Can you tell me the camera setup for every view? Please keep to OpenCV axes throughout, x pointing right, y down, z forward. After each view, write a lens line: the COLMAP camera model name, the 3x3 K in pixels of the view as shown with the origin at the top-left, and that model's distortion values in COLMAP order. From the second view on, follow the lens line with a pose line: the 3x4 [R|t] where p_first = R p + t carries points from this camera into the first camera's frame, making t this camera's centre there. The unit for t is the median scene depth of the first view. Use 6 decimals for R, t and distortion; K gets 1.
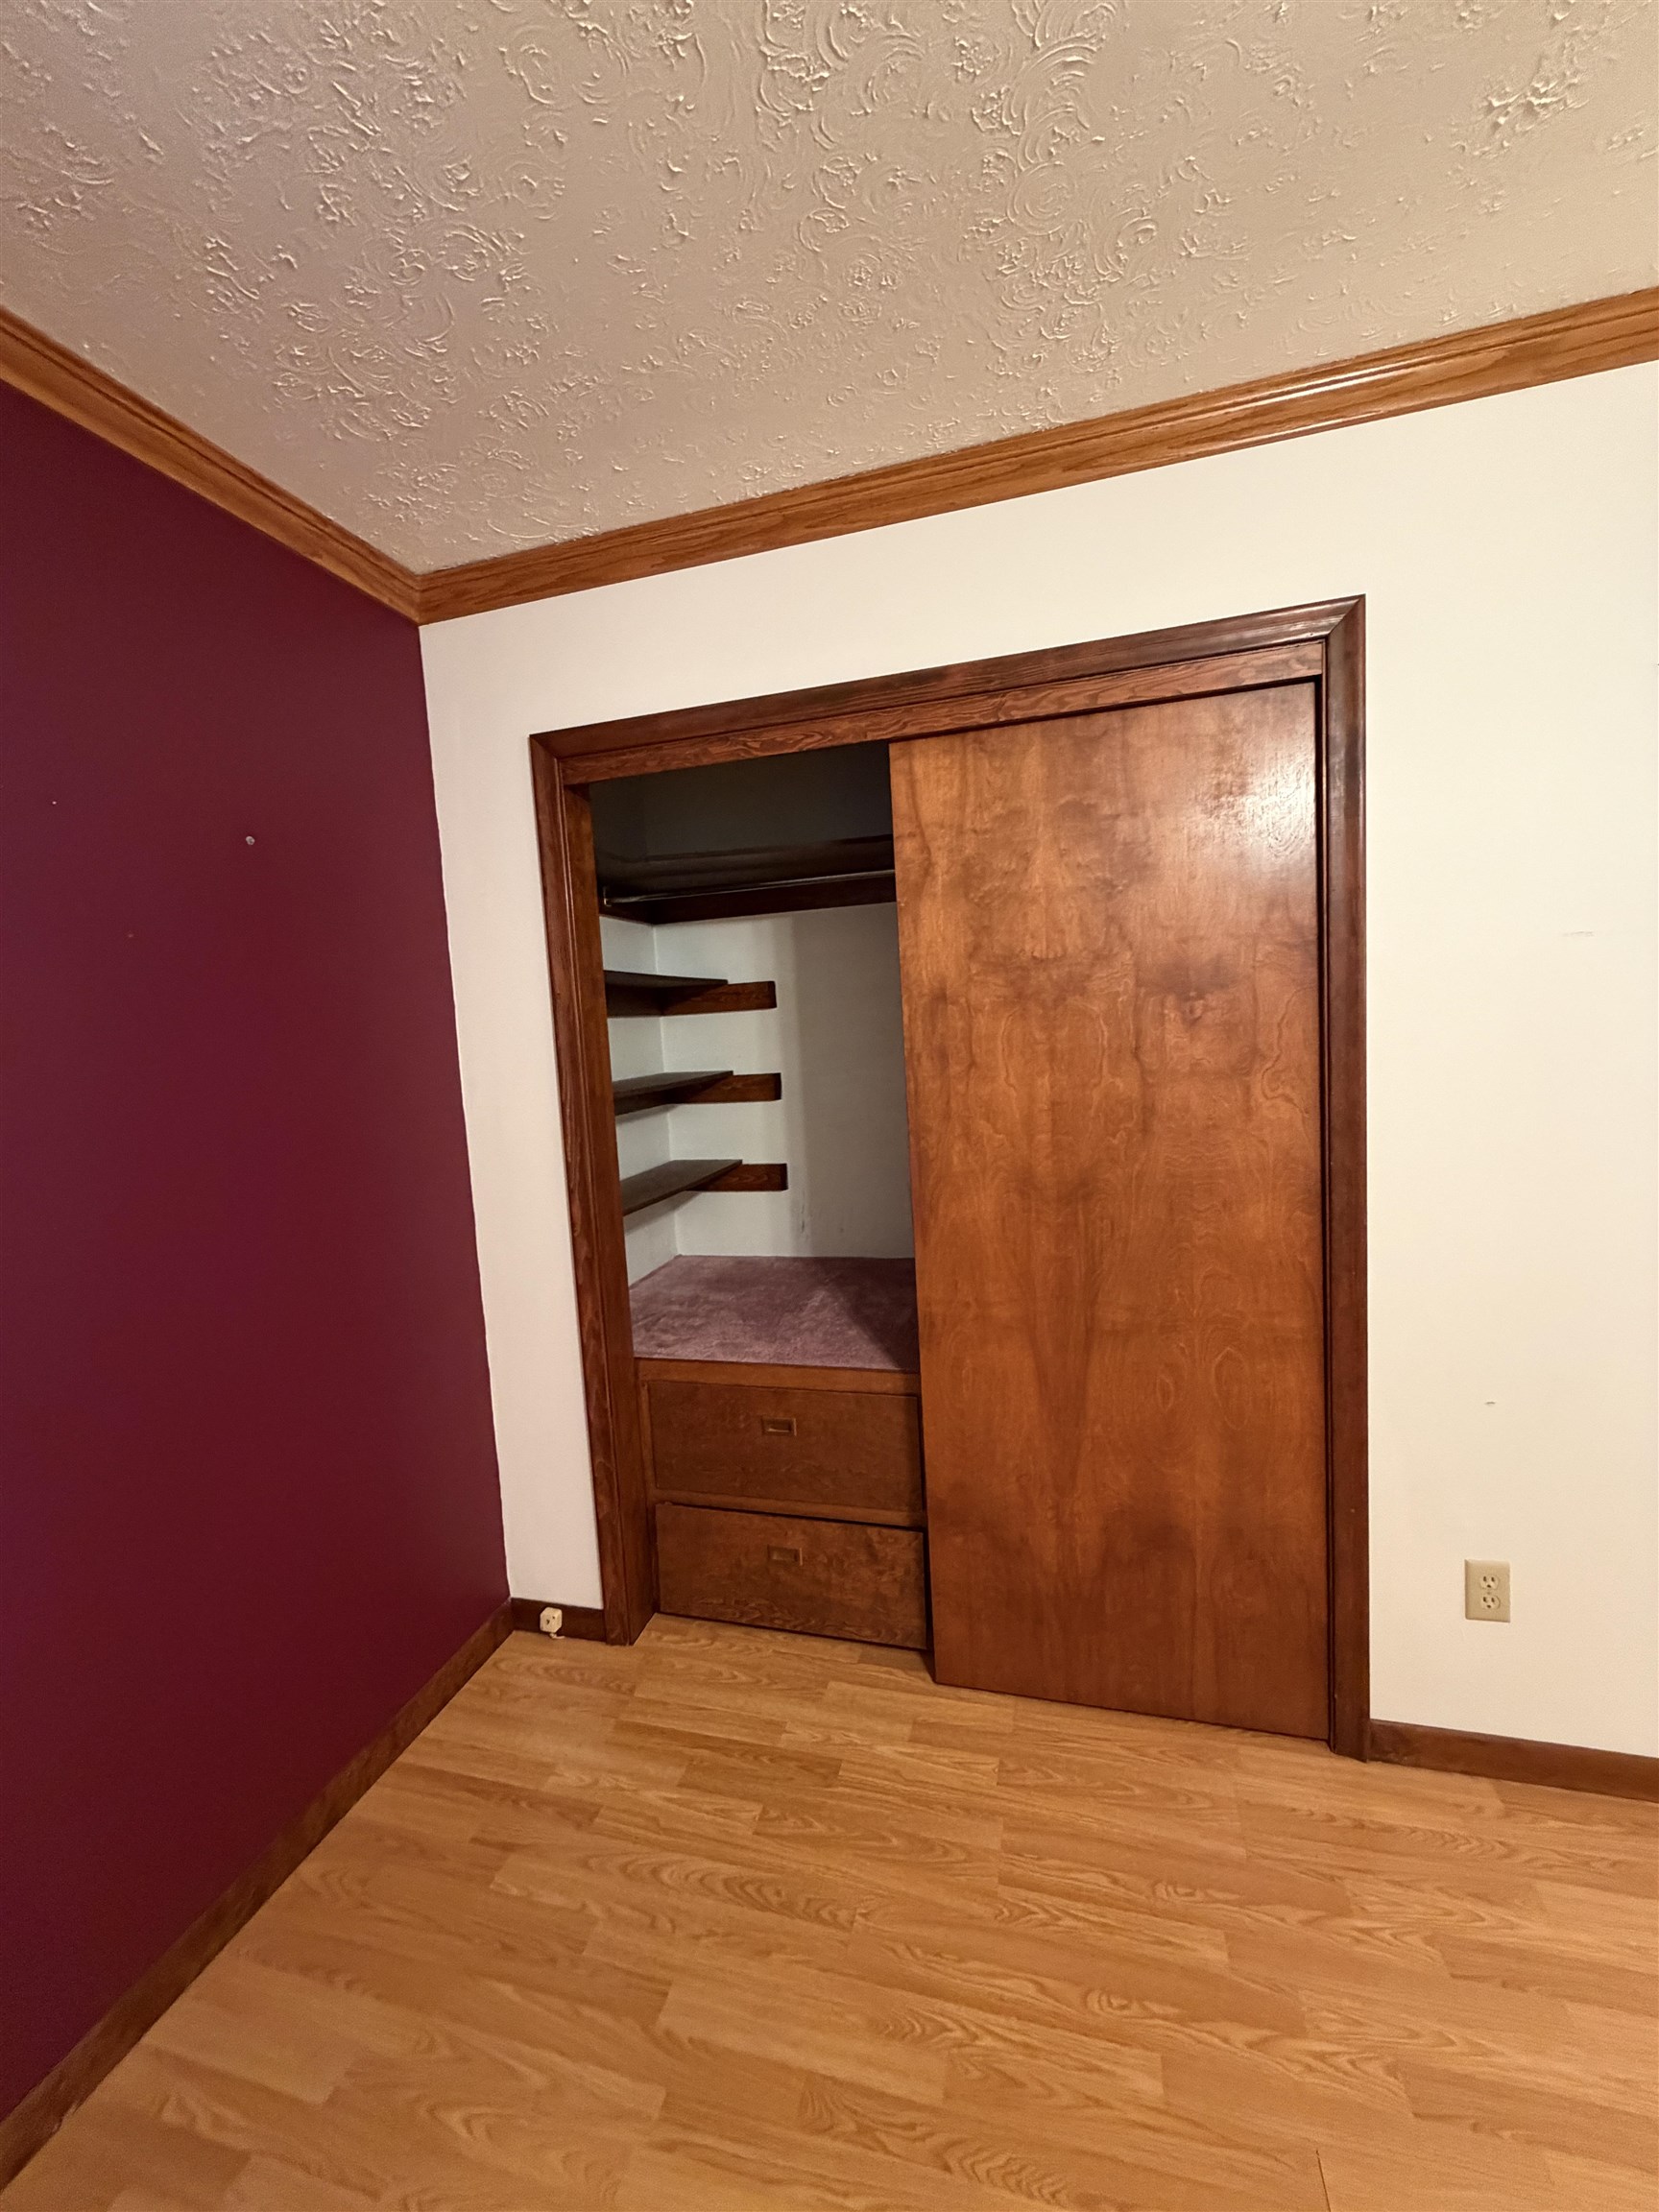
lens RADIAL K [[879.9, 0, 832.3], [0, 879.9, 1097.4], [0, 0, 1]] dist [-0.000881, 0.000278]
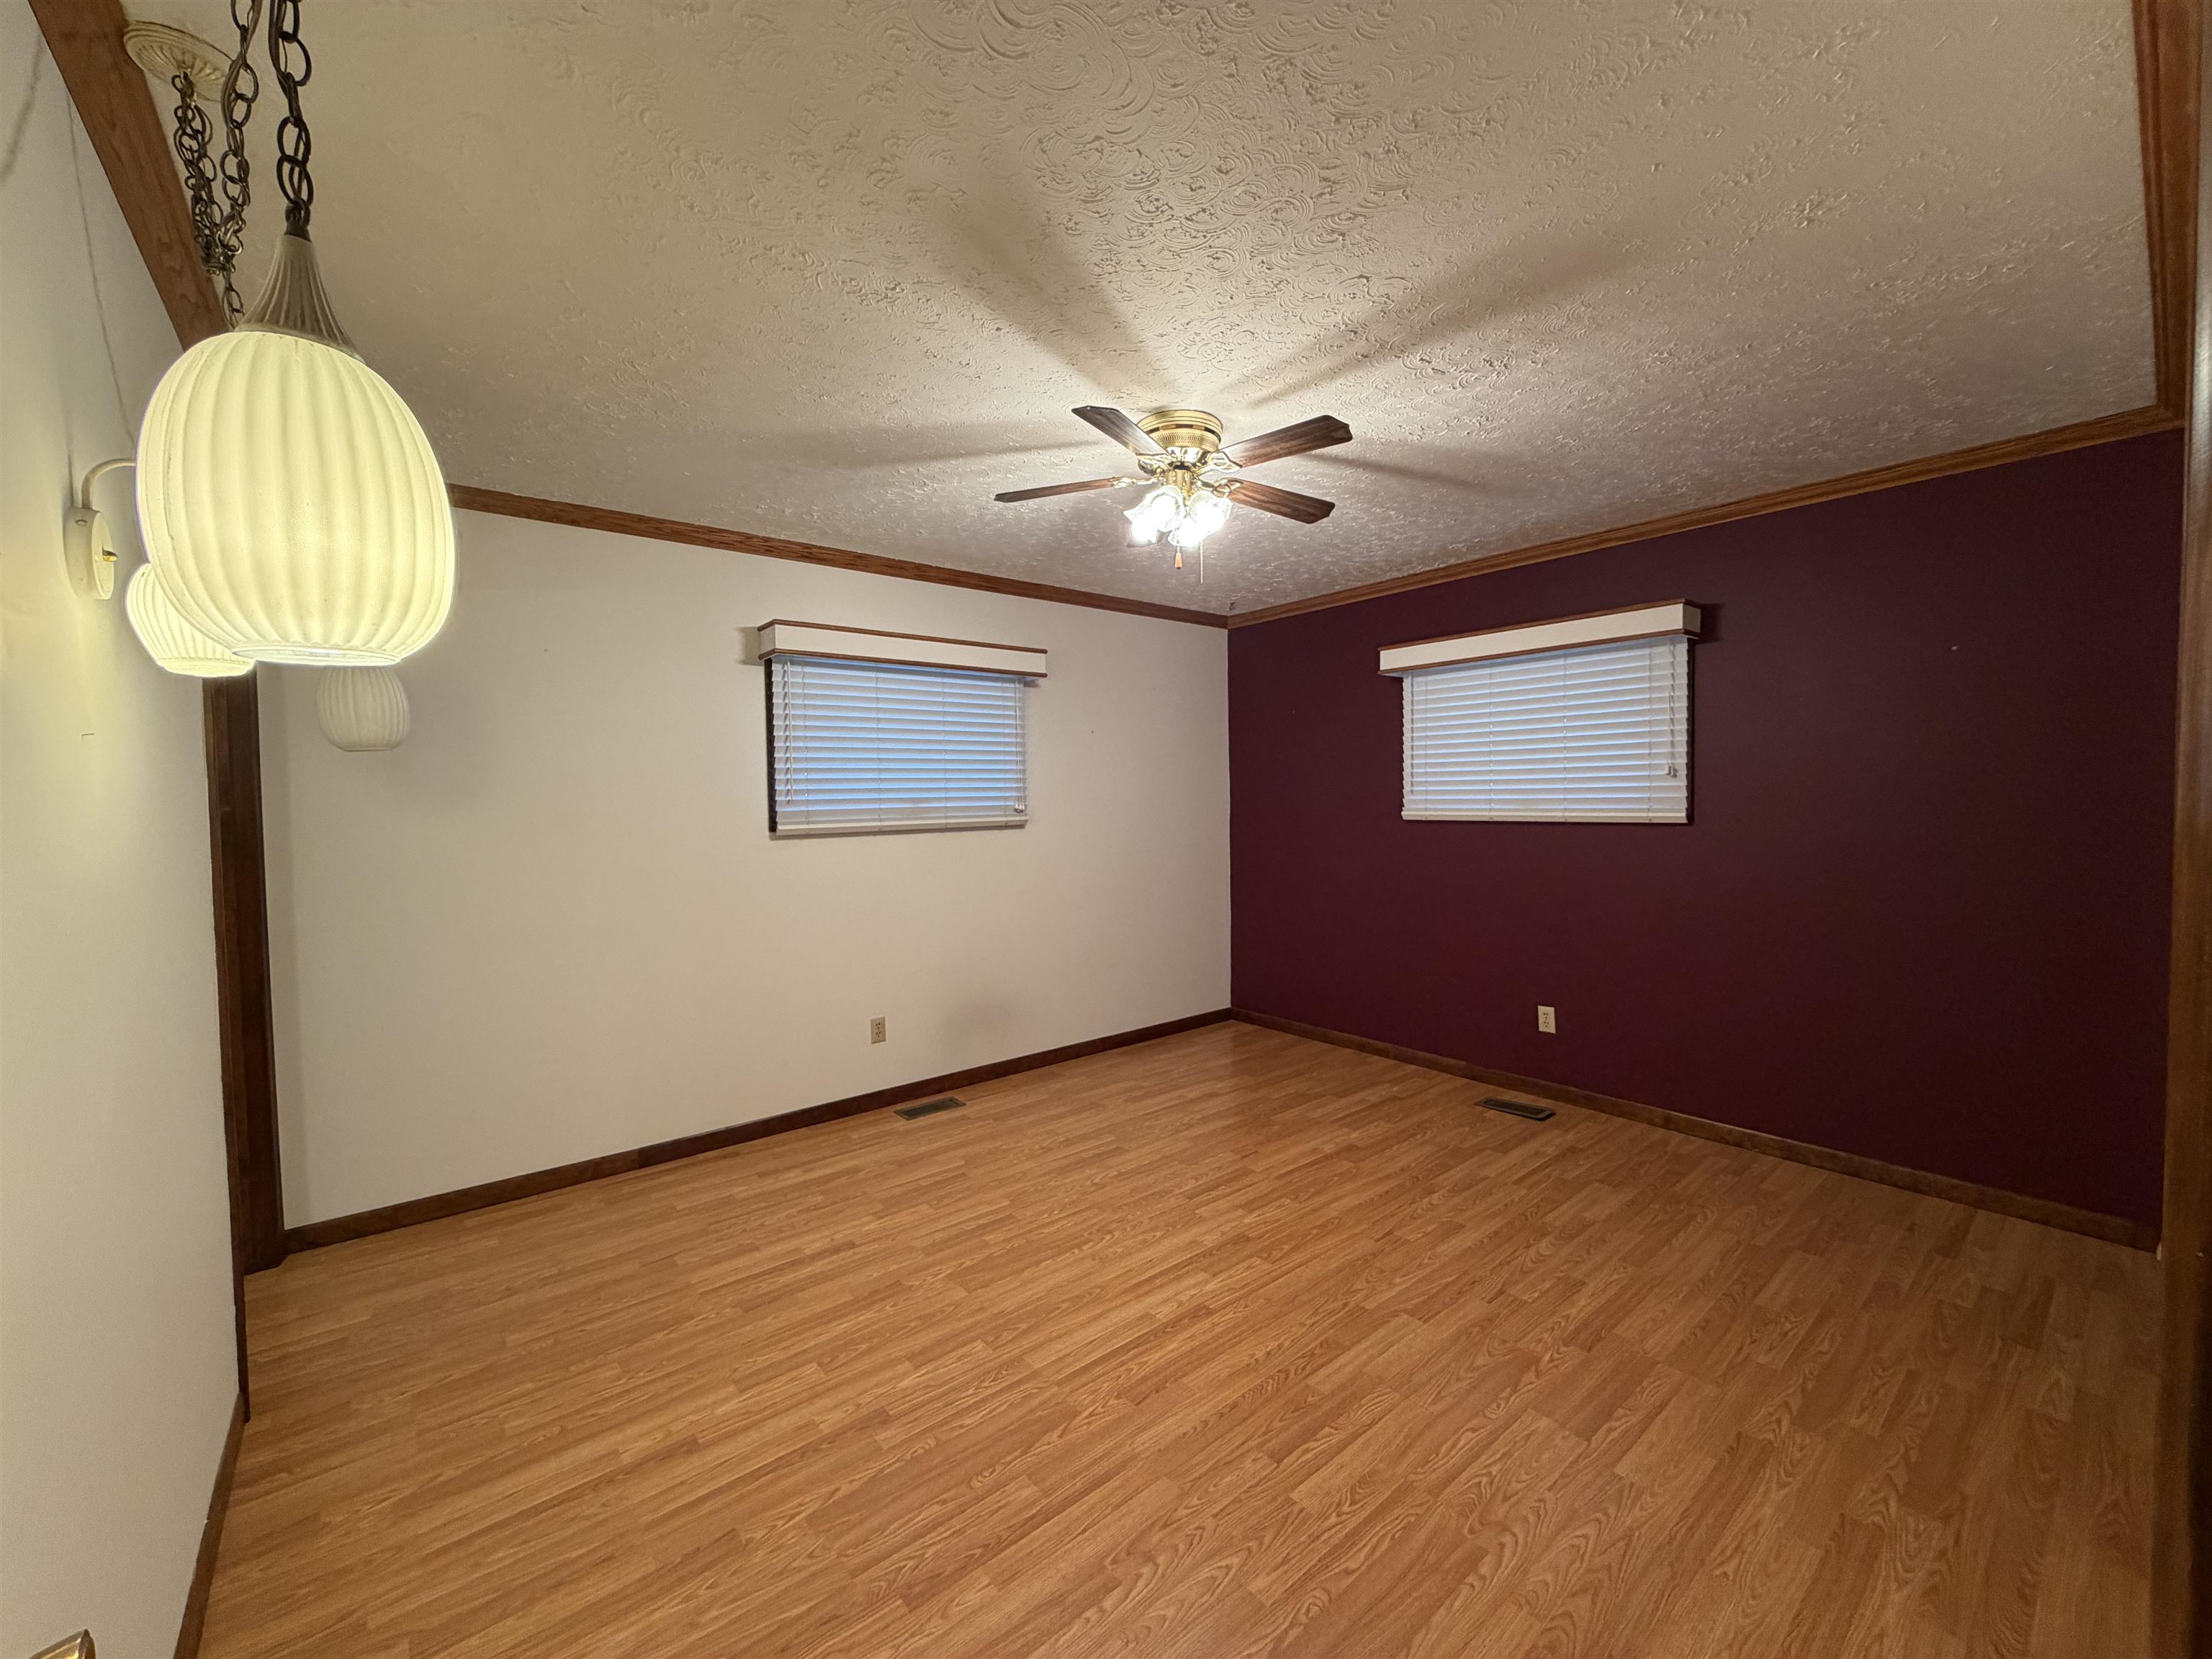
lens RADIAL K [[885.0, 0, 1100.8], [0, 885.0, 824.3], [0, 0, 1]] dist [0.000421, 0.000198]
pose [[-0.575838, 0.095612, -0.811954, 1.733100], [-0.019630, 0.991235, 0.130645, -0.121551], [0.817328, 0.091169, -0.568914, 0.568988]]
